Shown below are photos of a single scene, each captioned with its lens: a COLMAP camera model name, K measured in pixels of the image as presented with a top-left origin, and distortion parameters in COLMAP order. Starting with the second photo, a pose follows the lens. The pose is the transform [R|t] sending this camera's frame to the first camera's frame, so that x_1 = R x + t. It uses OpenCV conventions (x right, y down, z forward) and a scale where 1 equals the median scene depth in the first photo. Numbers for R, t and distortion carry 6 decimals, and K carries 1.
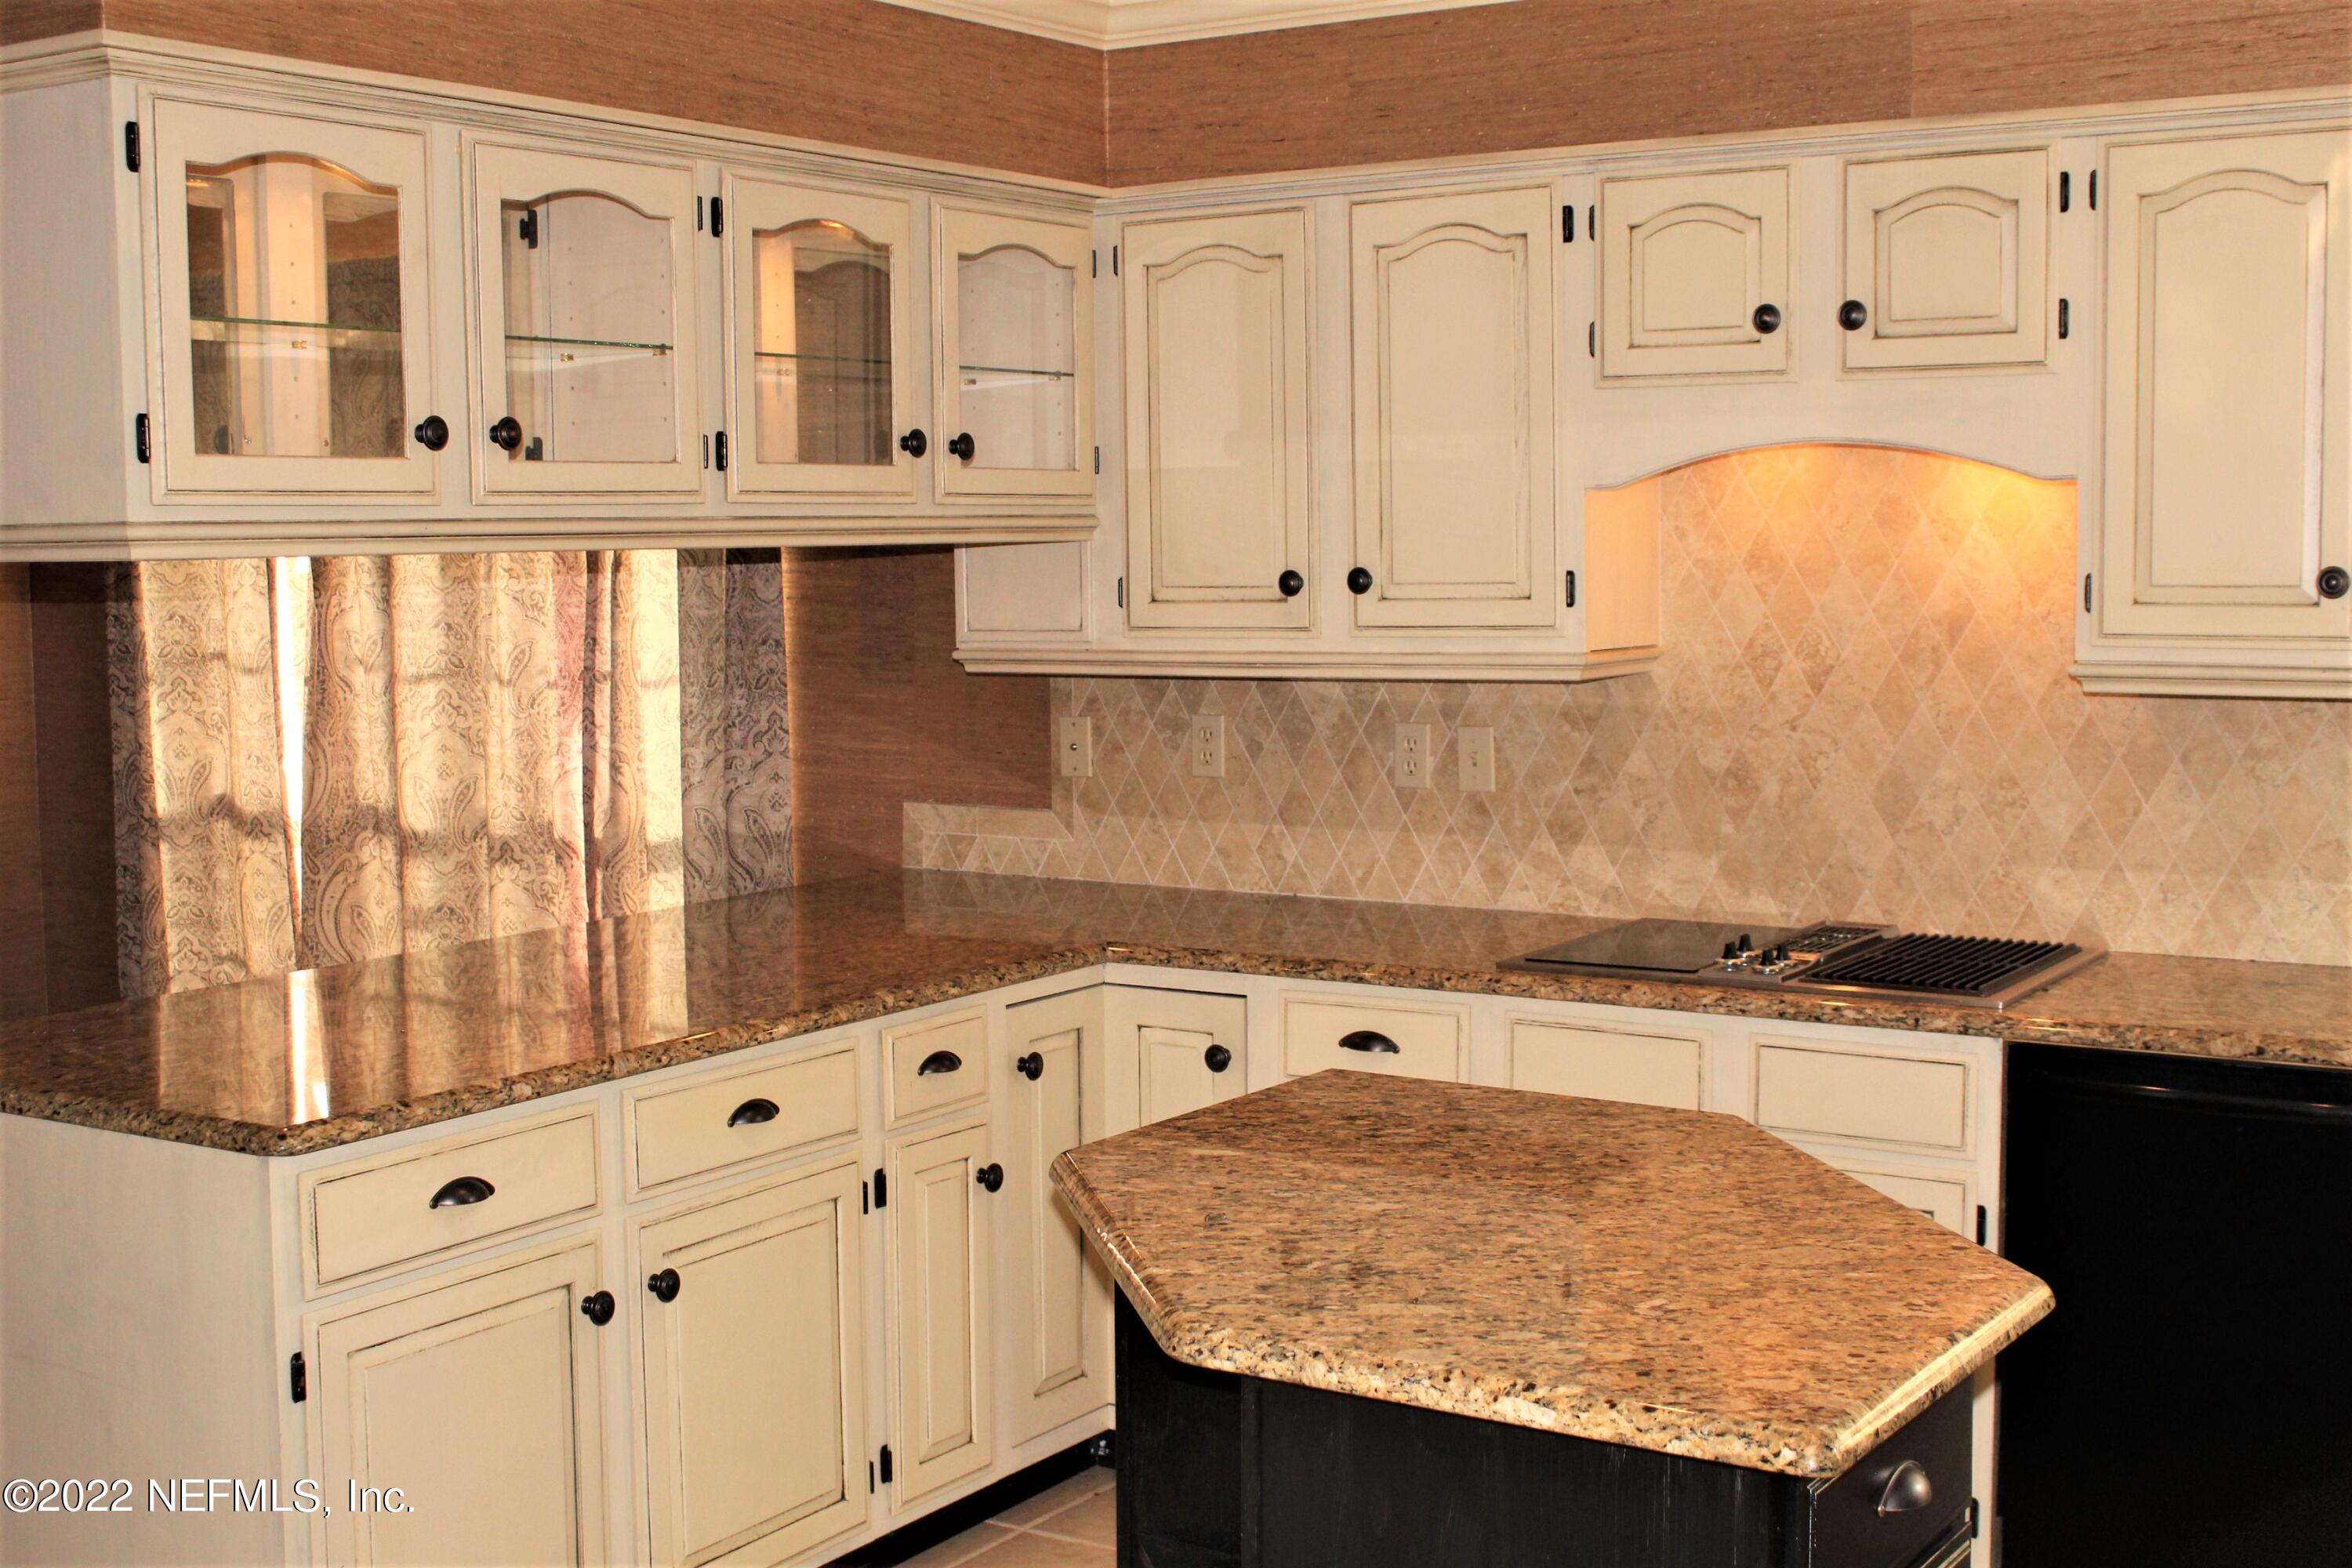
lens RADIAL K [[2868.8, 0, 1176.0], [0, 2868.8, 784.0], [0, 0, 1]] dist [-0.064371, 0.049347]
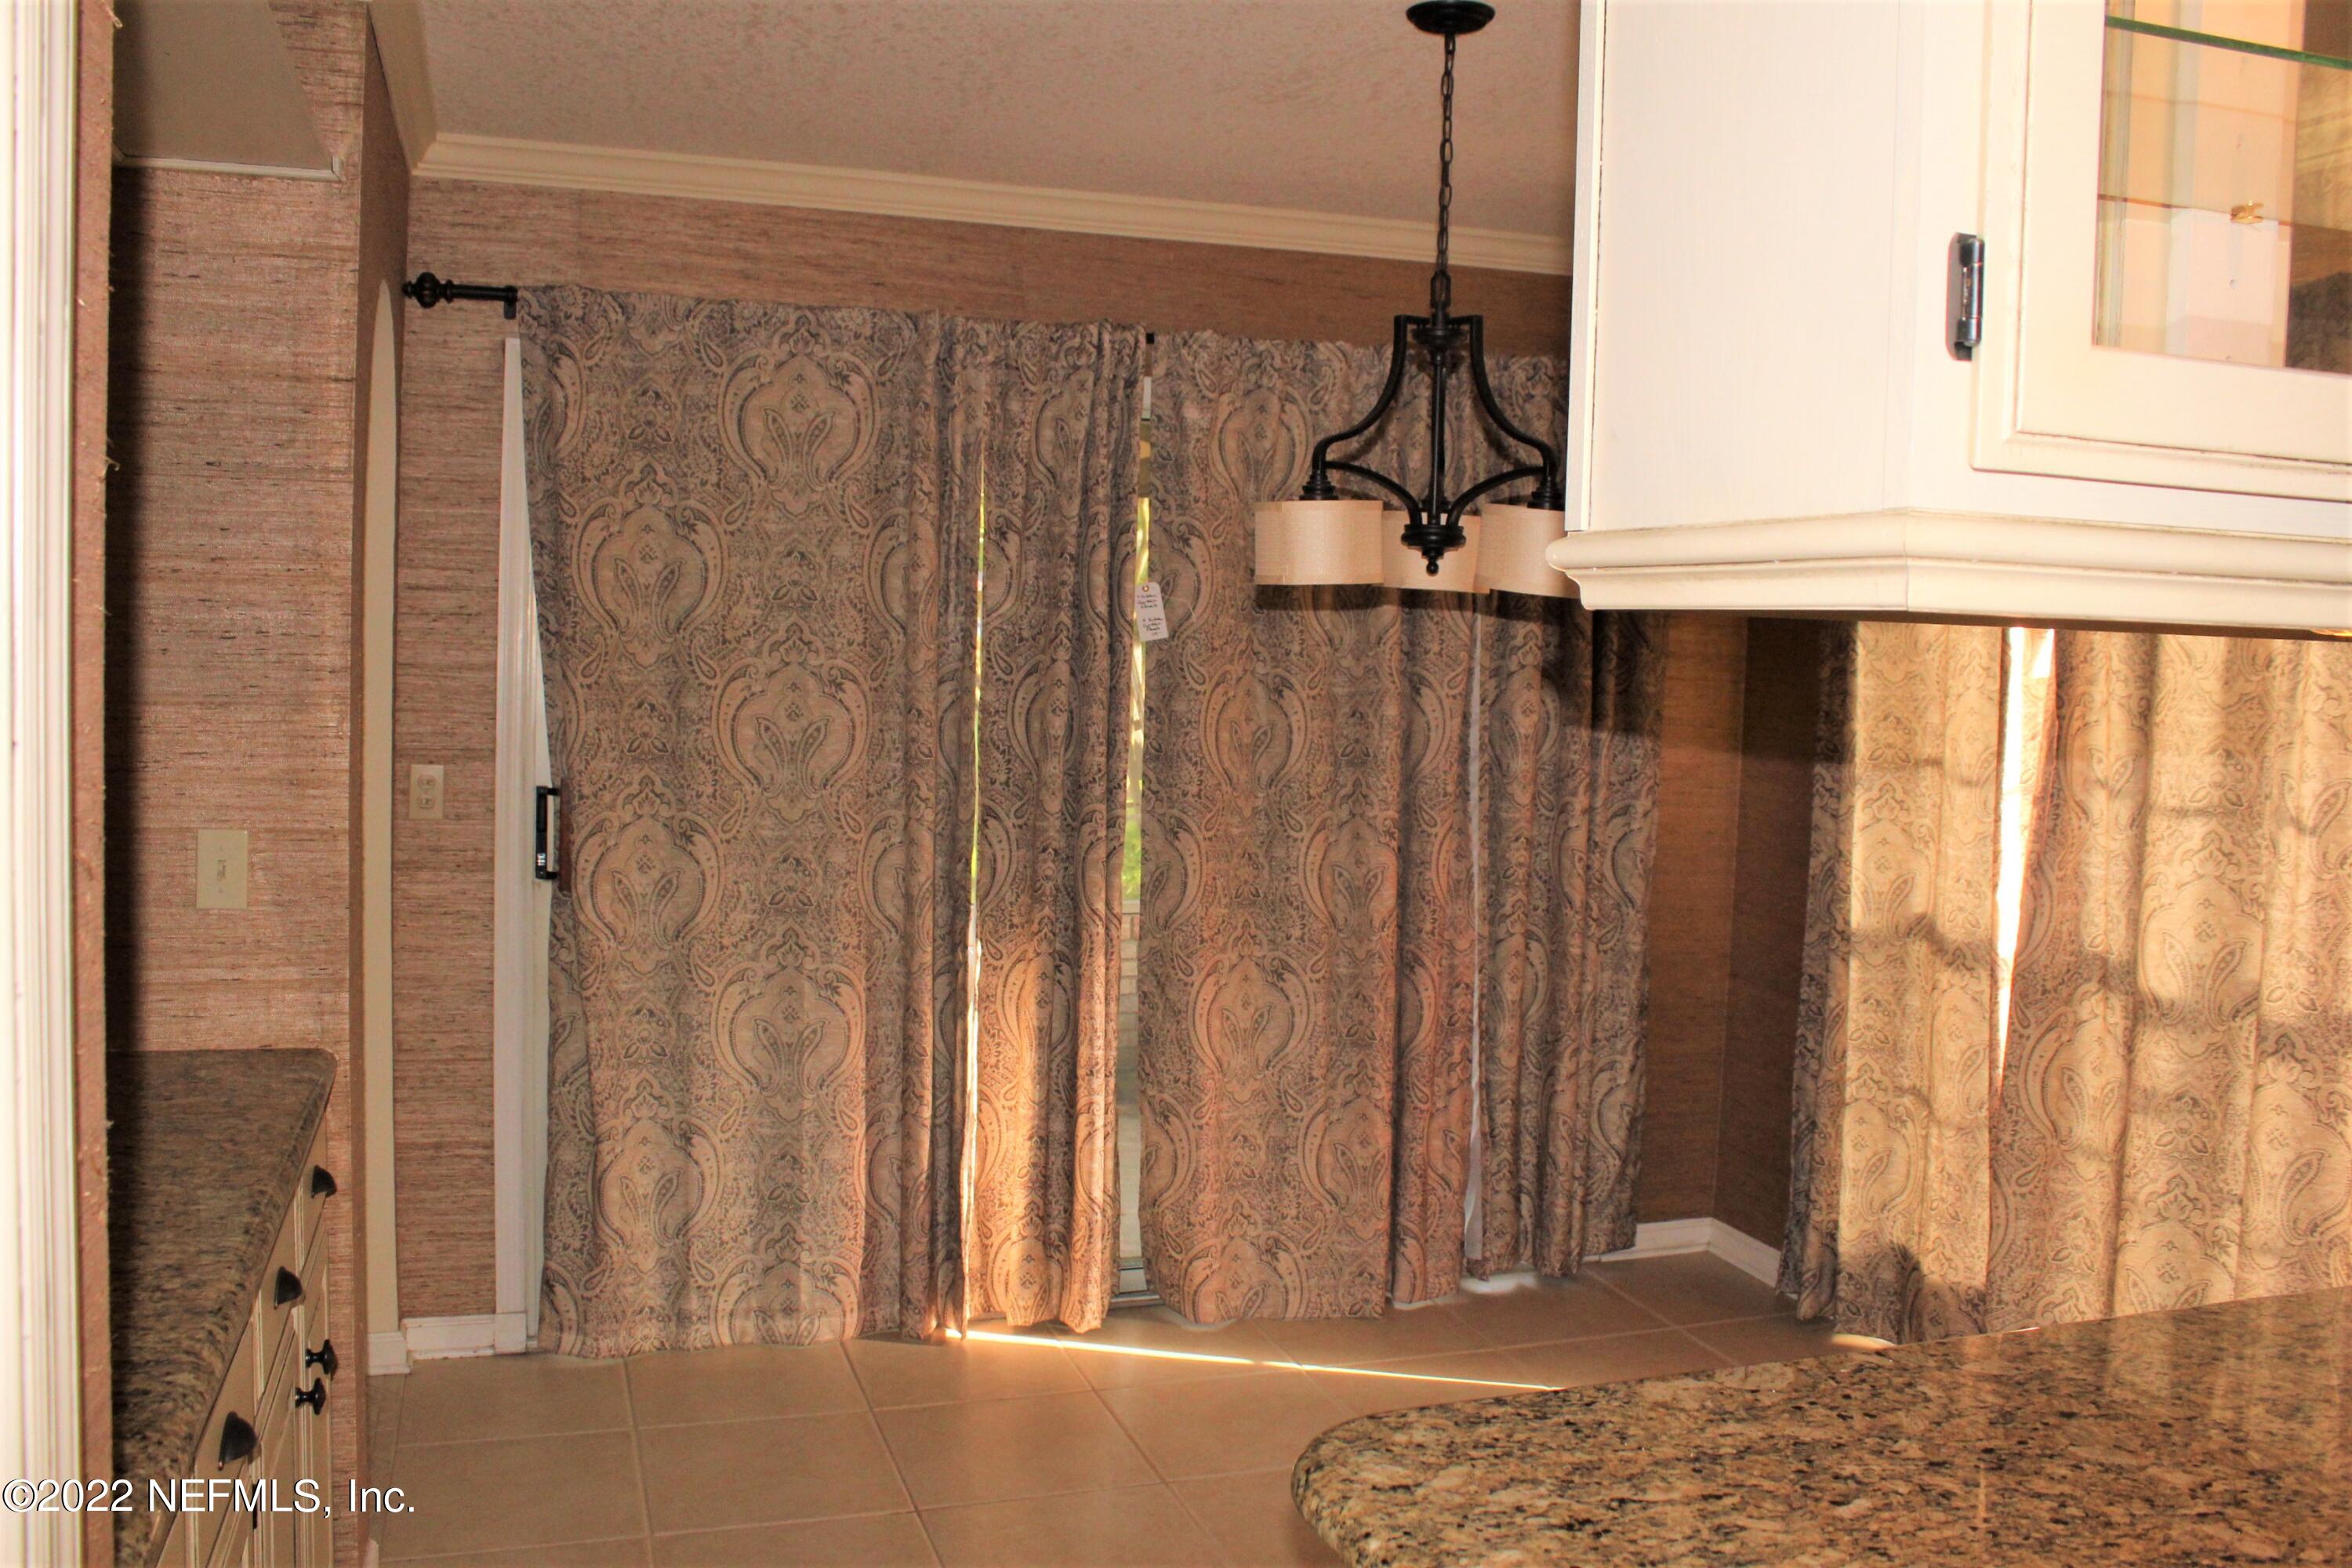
lens RADIAL K [[1982.4, 0, 1158.4], [0, 1982.4, 755.5], [0, 0, 1]] dist [-0.148900, 0.128081]
pose [[0.773678, 0.074142, -0.629226, -0.142958], [-0.094649, 0.995510, 0.000924, -0.025635], [0.626470, 0.058840, 0.777222, 0.377354]]
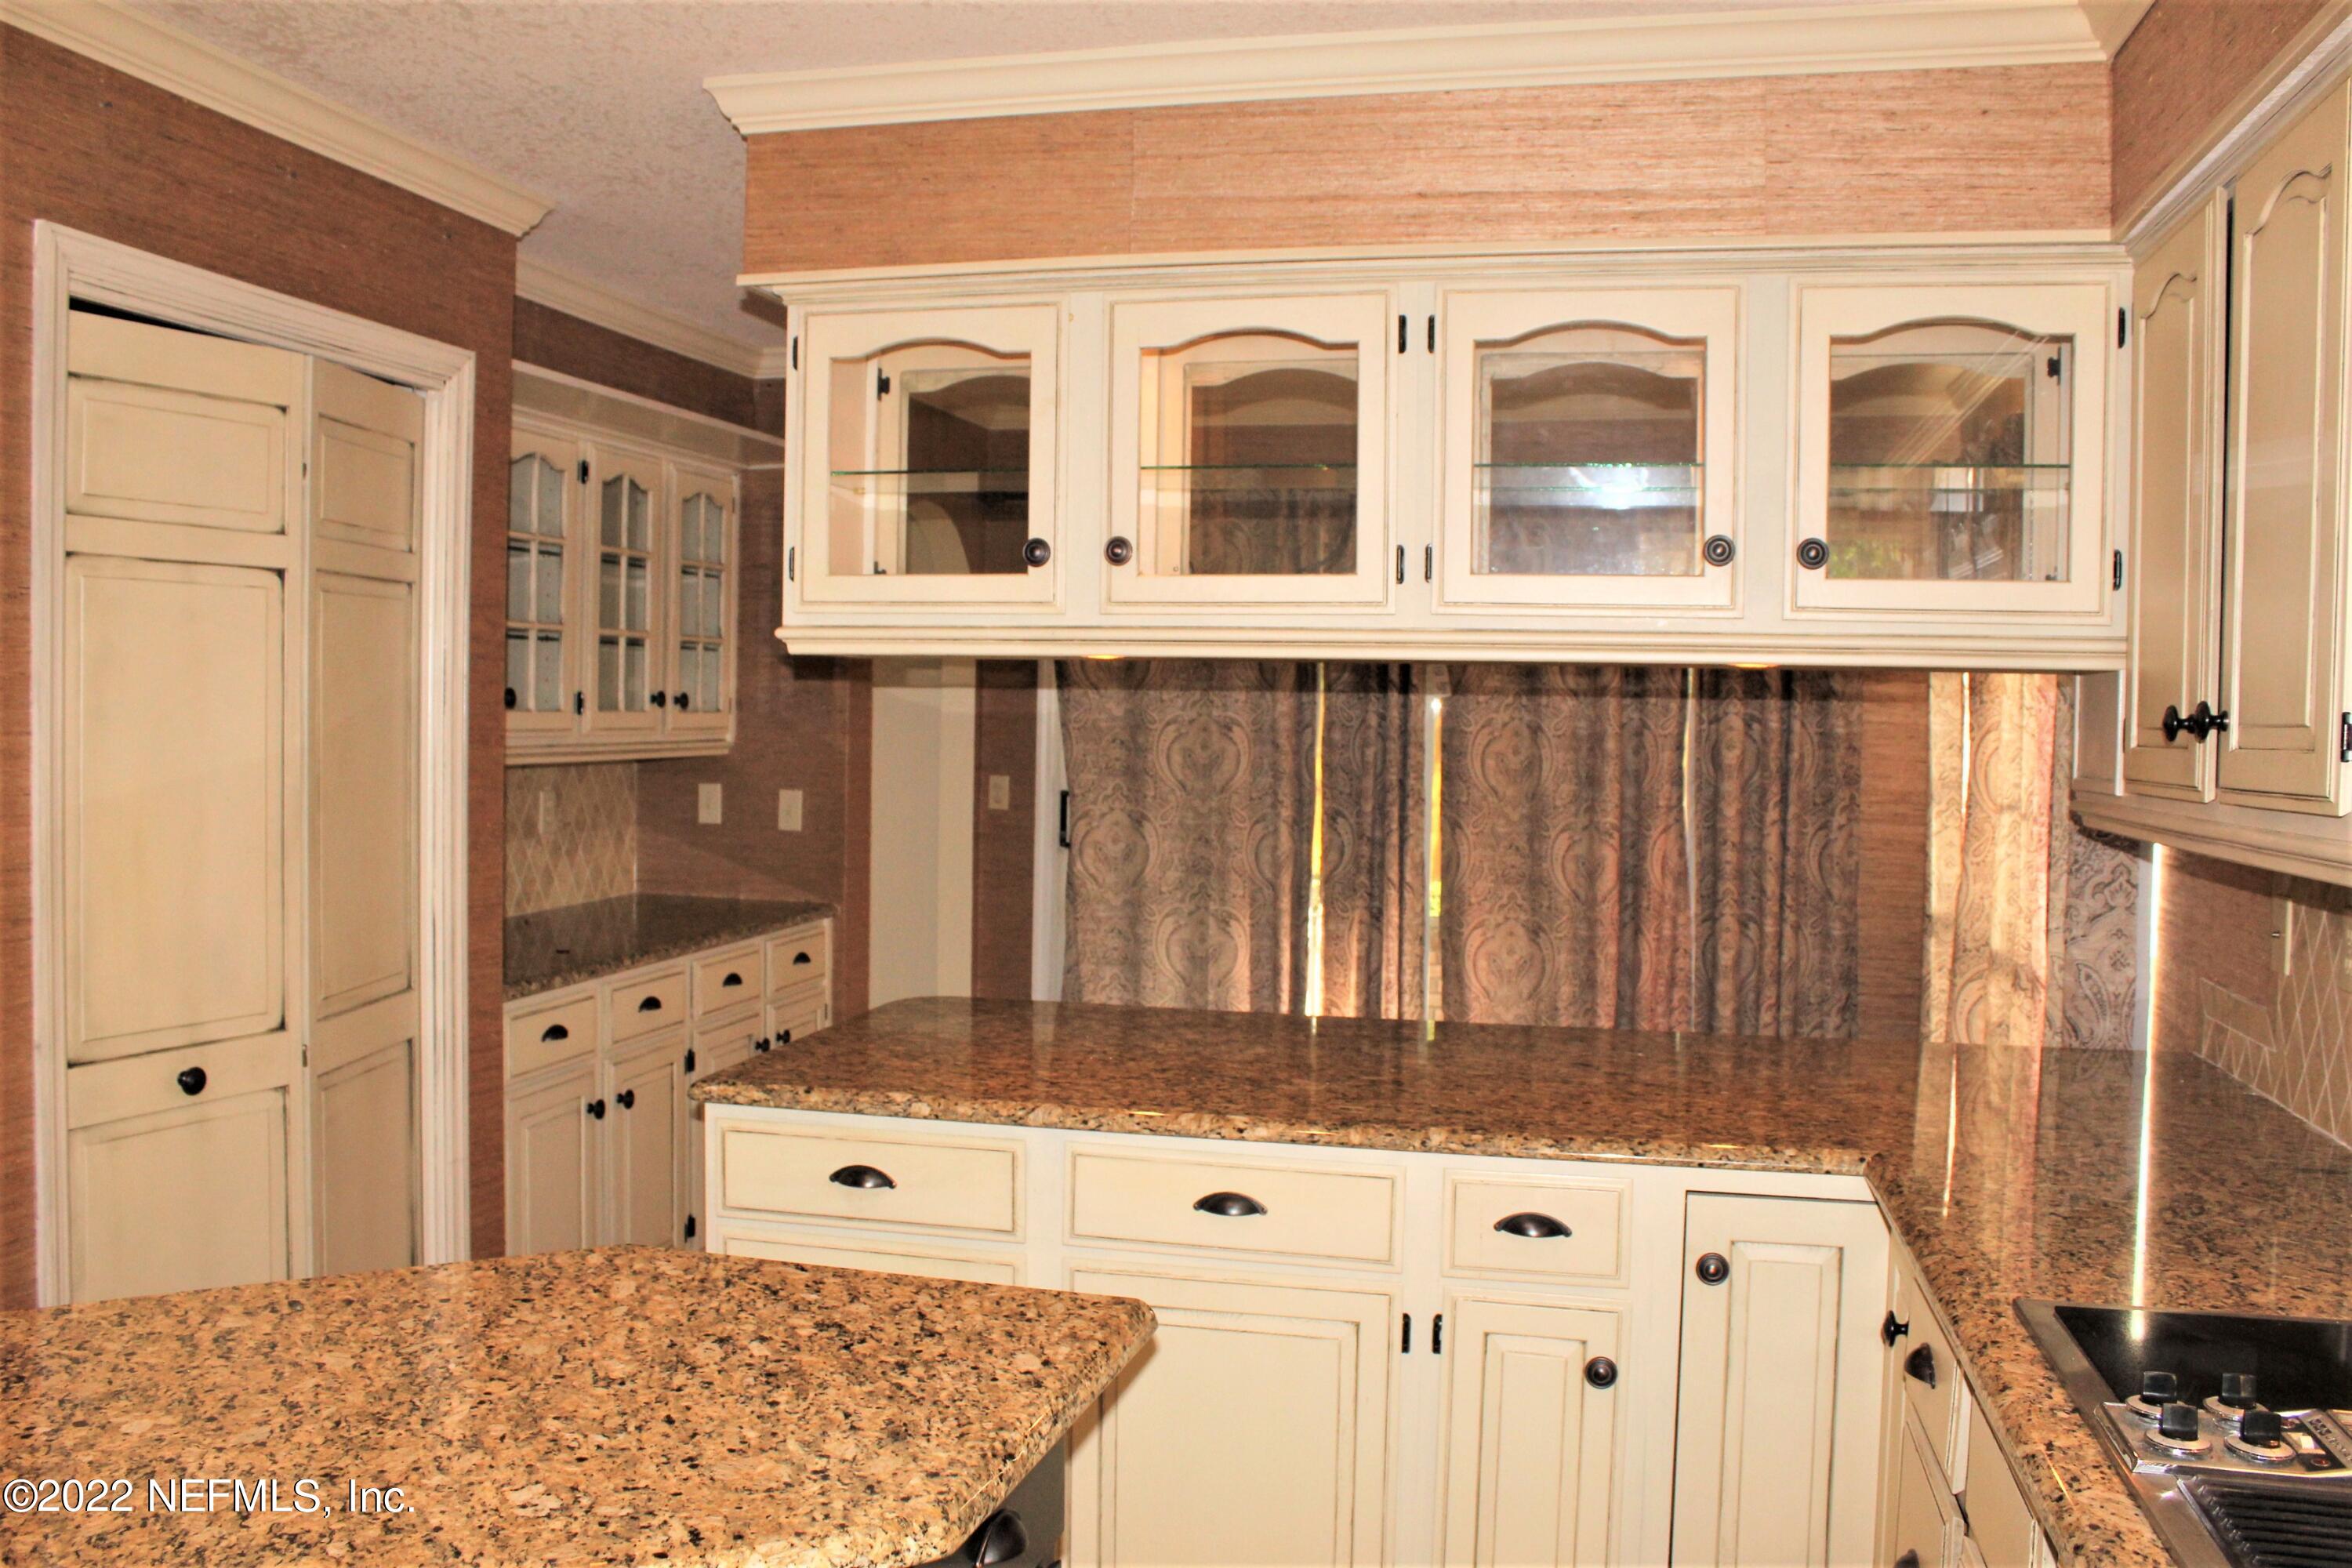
lens RADIAL K [[1946.4, 0, 1176.0], [0, 1946.4, 784.0], [0, 0, 1]] dist [-0.108109, 0.000169]
pose [[0.327771, 0.056389, -0.943073, 0.302738], [-0.103169, 0.994384, 0.023600, -0.030225], [0.939107, 0.089560, 0.331747, 0.457173]]
